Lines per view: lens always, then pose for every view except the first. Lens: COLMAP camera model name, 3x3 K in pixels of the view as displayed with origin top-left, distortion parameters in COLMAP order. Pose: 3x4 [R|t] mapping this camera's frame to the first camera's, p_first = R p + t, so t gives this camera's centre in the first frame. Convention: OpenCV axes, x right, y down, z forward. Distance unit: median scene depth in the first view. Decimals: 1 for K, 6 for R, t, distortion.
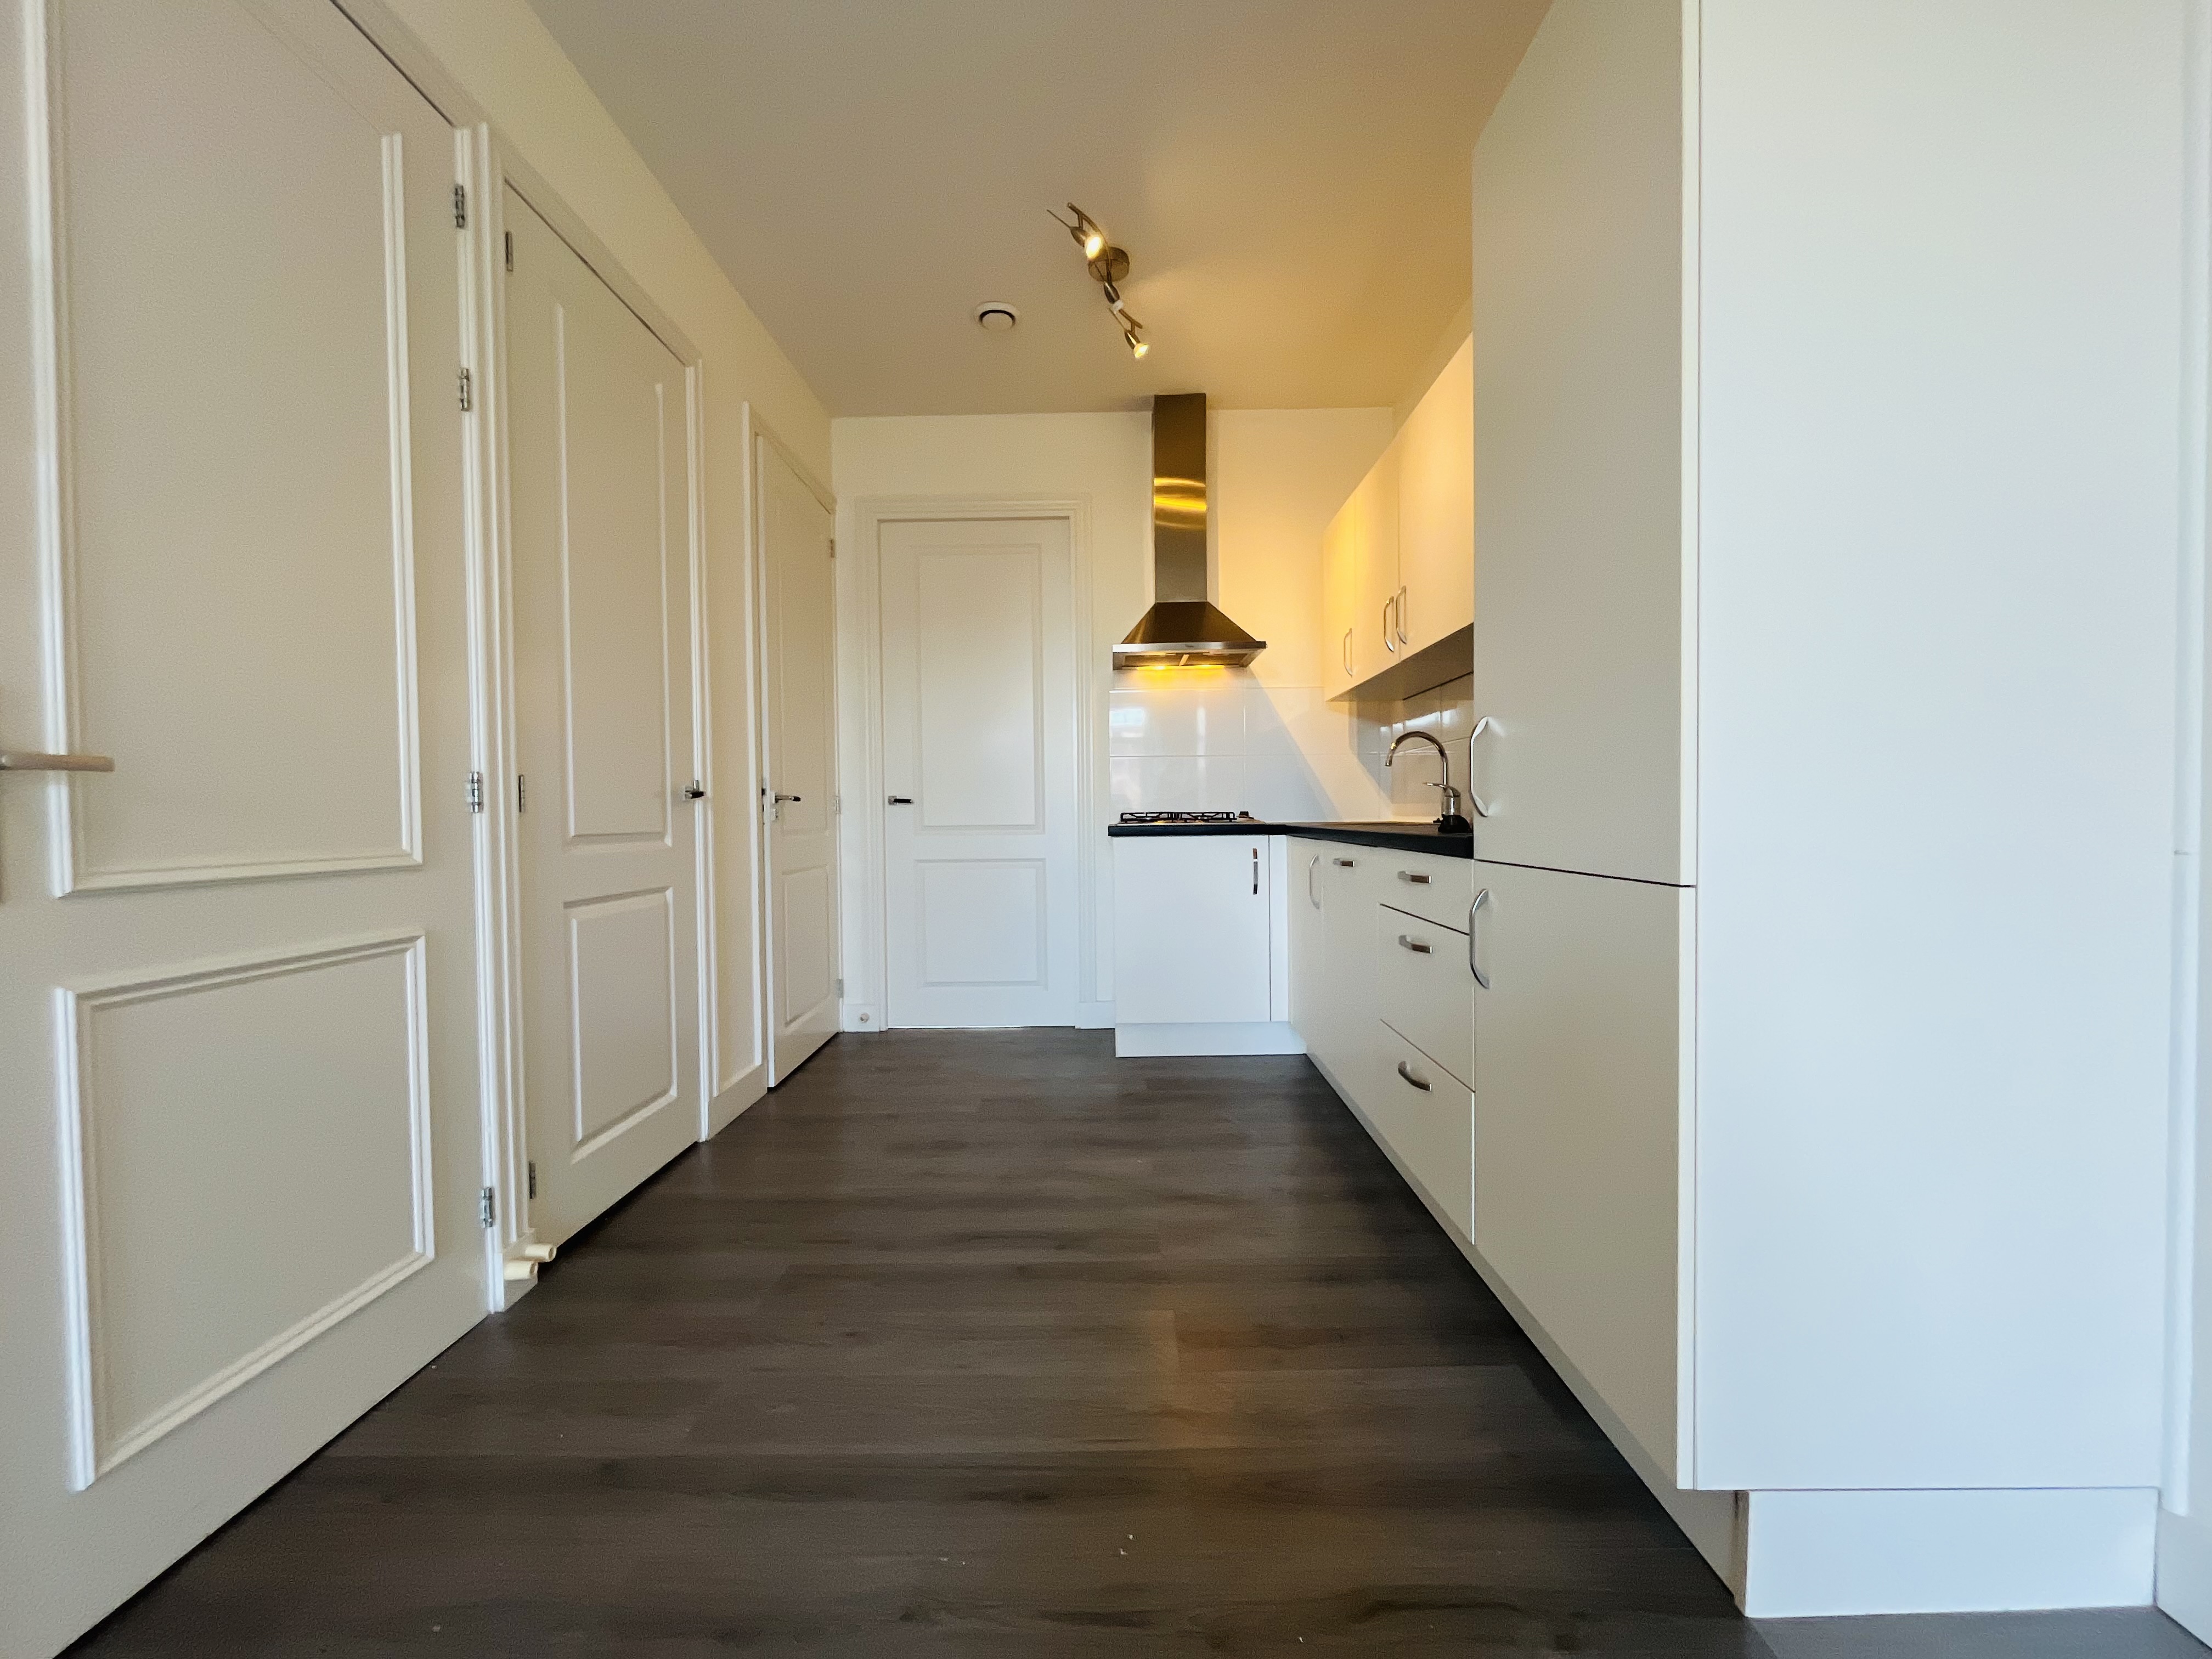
lens RADIAL K [[893.8, 0, 1106.0], [0, 893.8, 829.5], [0, 0, 1]] dist [0.011290, -0.004765]
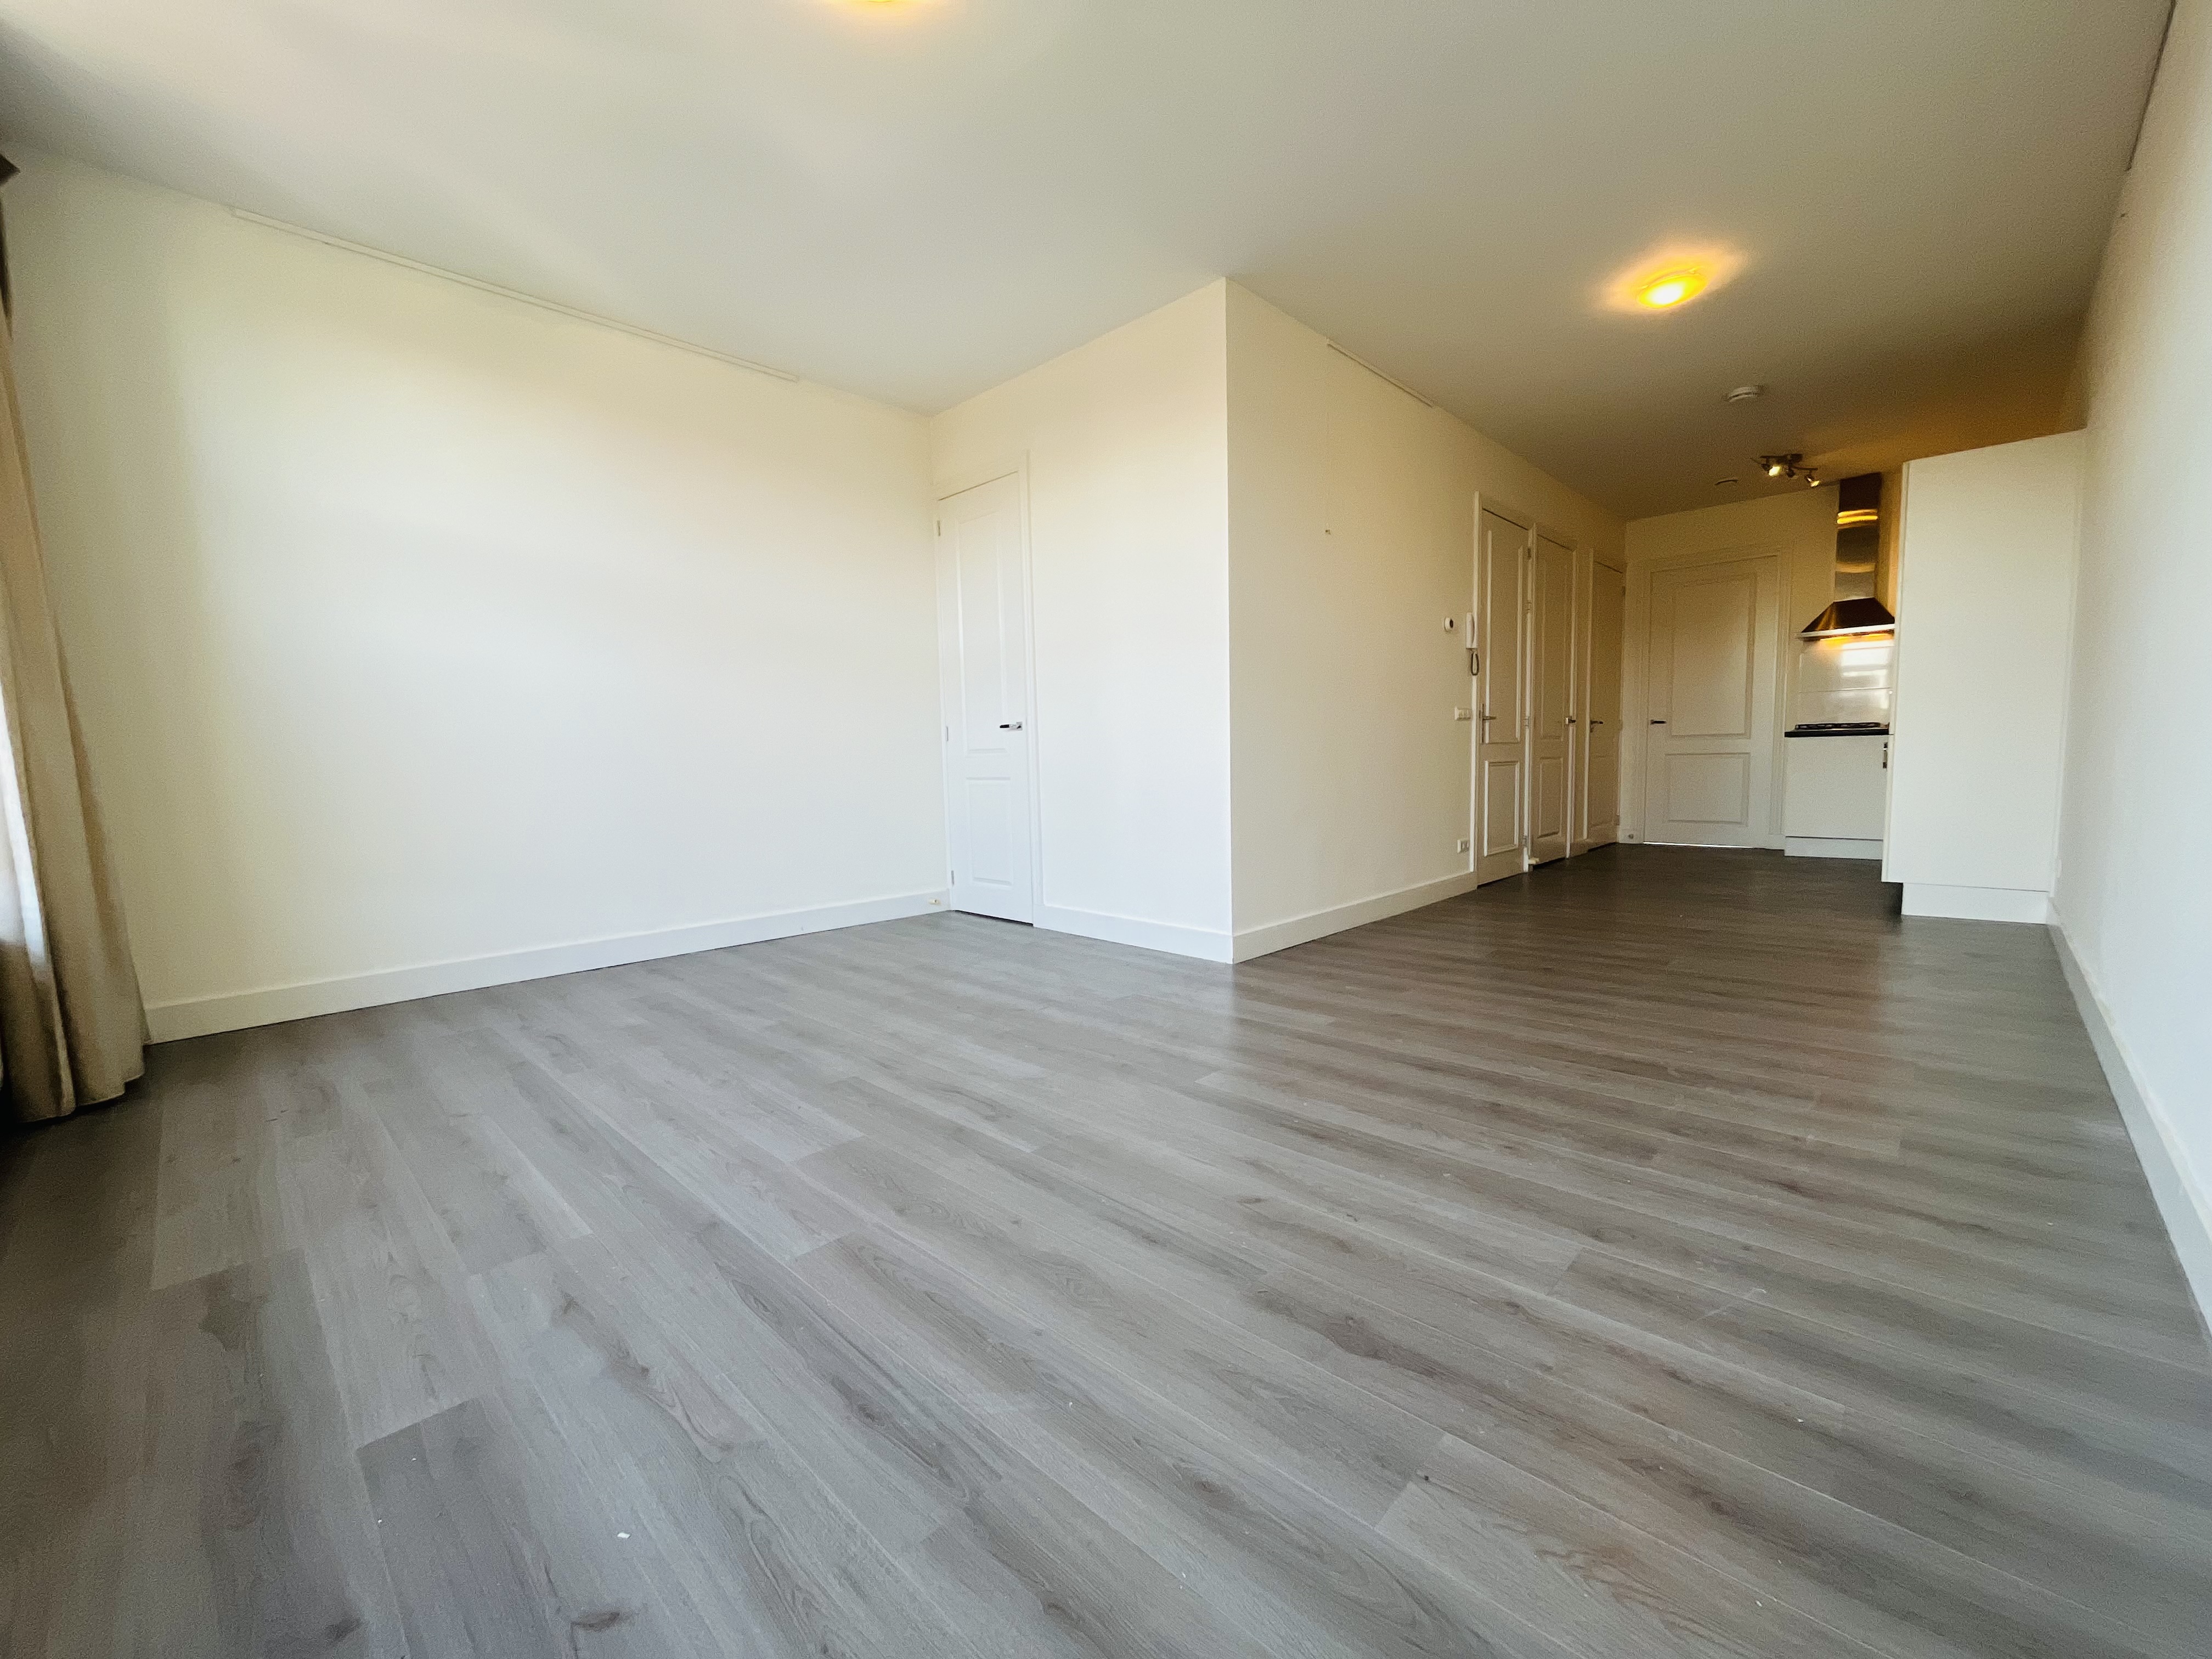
lens RADIAL K [[893.8, 0, 1106.0], [0, 893.8, 829.5], [0, 0, 1]] dist [0.011290, -0.004765]
pose [[0.729820, 0.051164, -0.681722, 0.234035], [0.002284, 0.997007, 0.077272, 0.047632], [0.683635, -0.057952, 0.727520, -1.243102]]
